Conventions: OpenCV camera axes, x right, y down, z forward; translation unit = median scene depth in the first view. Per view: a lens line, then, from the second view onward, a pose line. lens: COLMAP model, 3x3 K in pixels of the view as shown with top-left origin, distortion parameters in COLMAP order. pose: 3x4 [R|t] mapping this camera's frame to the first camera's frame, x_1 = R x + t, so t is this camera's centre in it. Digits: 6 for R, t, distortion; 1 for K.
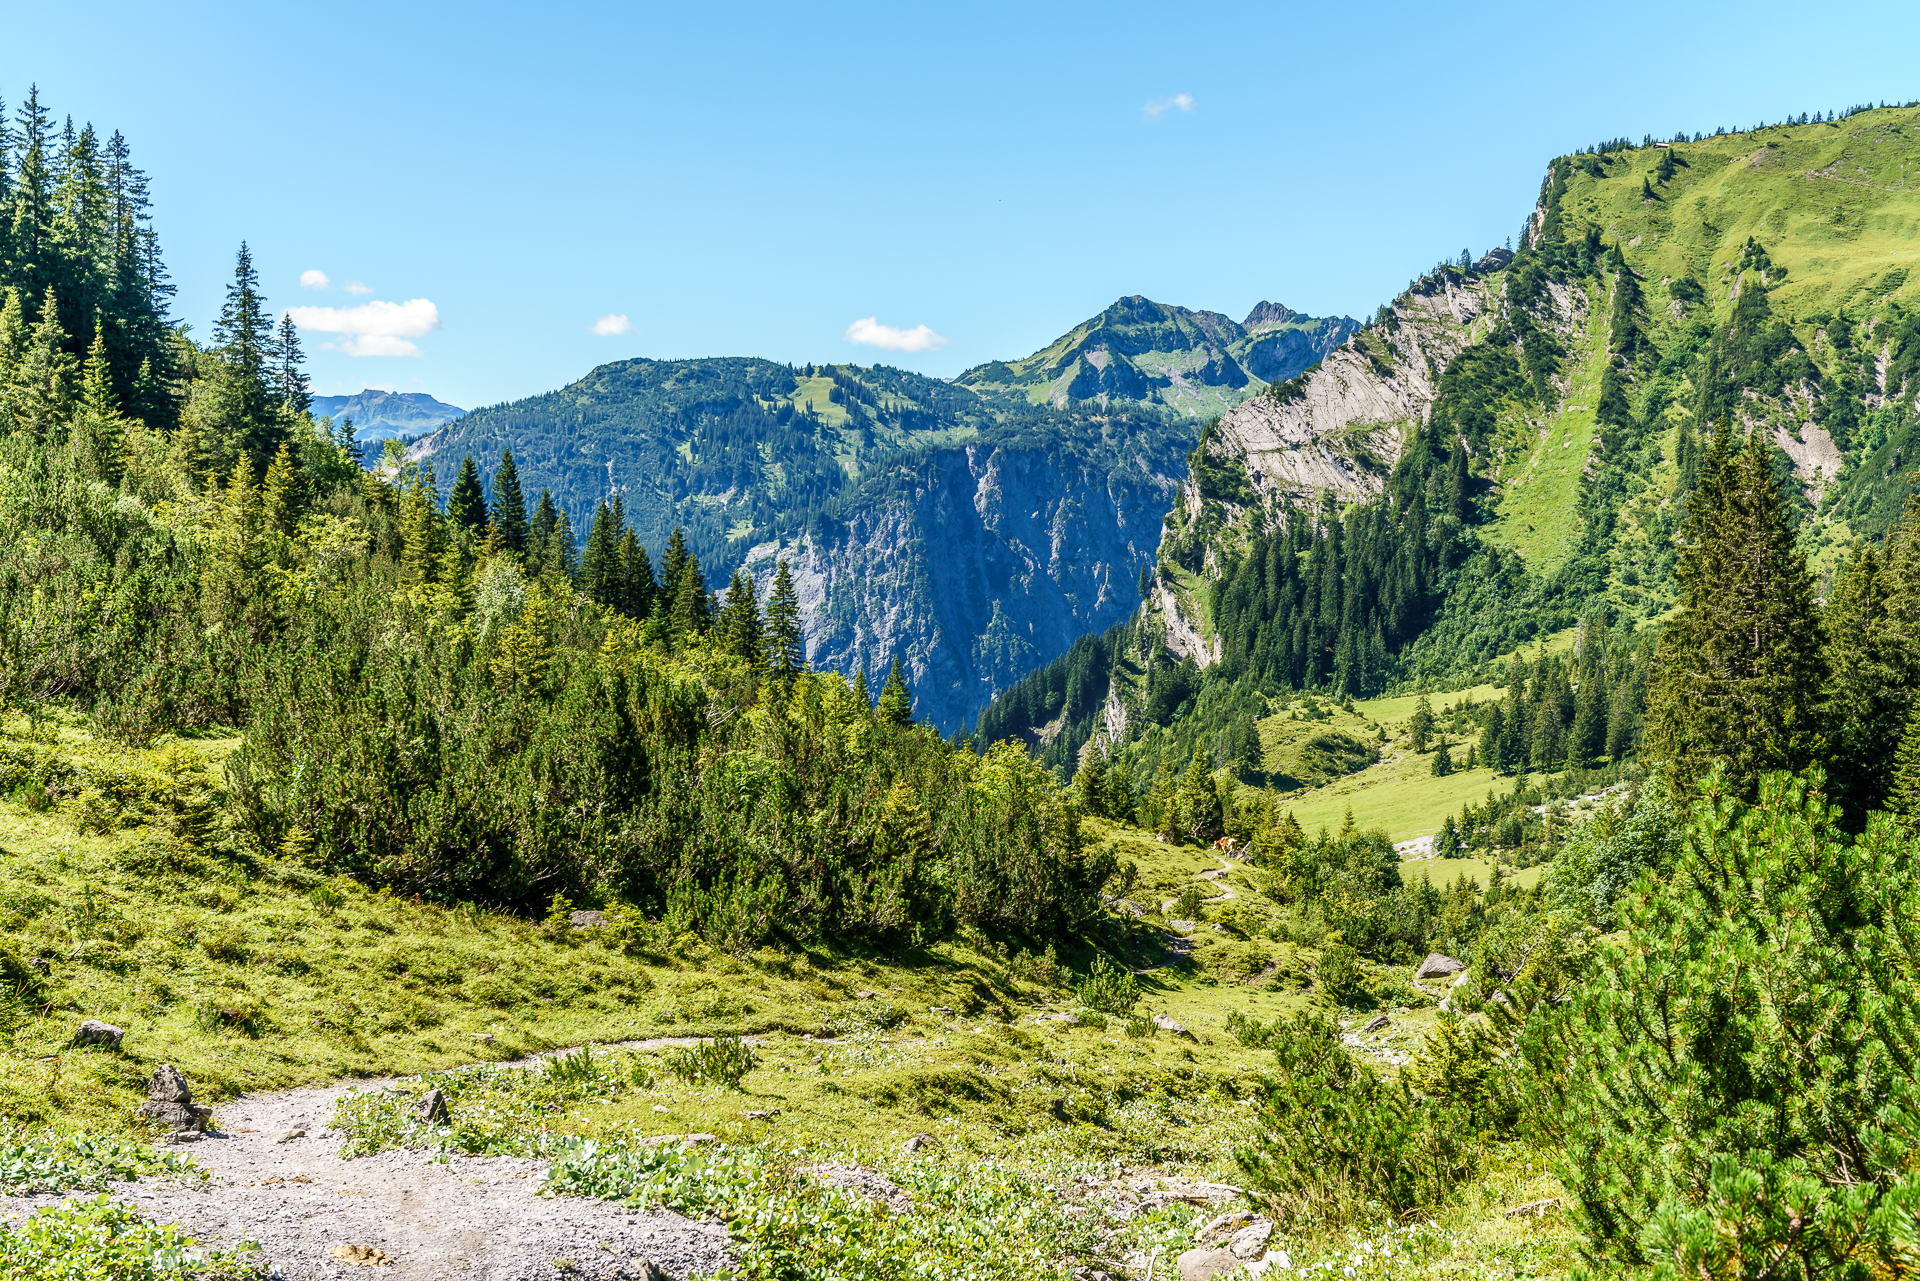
lens RADIAL K [[2333.1, 0, 962.1], [0, 2333.1, 639.8], [0, 0, 1]] dist [0.018146, 0.000000]
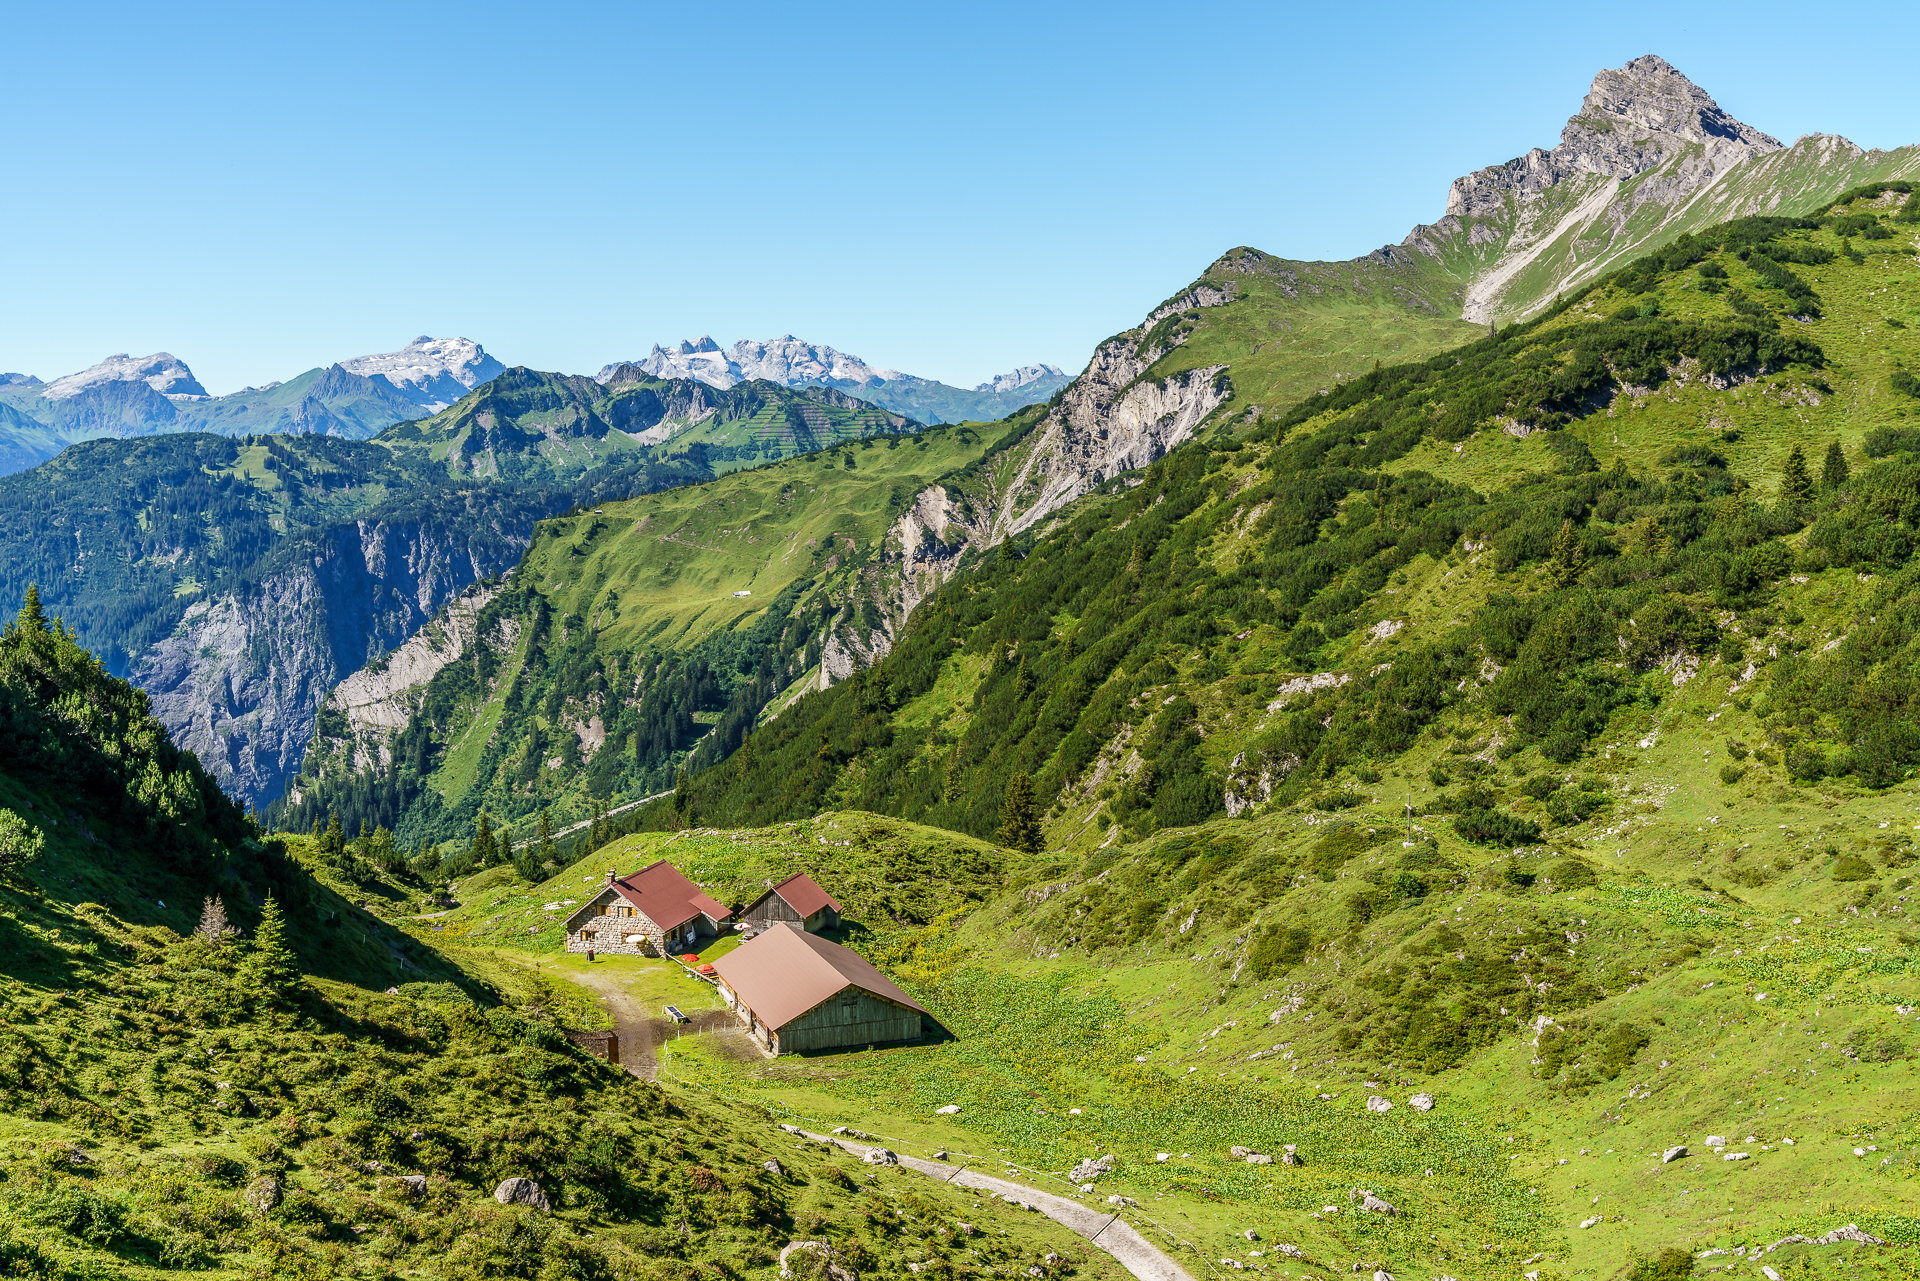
lens RADIAL K [[2075.8, 0, 960.7], [0, 2075.8, 640.6], [0, 0, 1]] dist [0.022157, 0.000000]
pose [[0.977609, -0.040111, 0.206570, 0.088414], [0.027989, 0.997728, 0.061277, -0.075528], [-0.208559, -0.054123, 0.976511, -0.237690]]
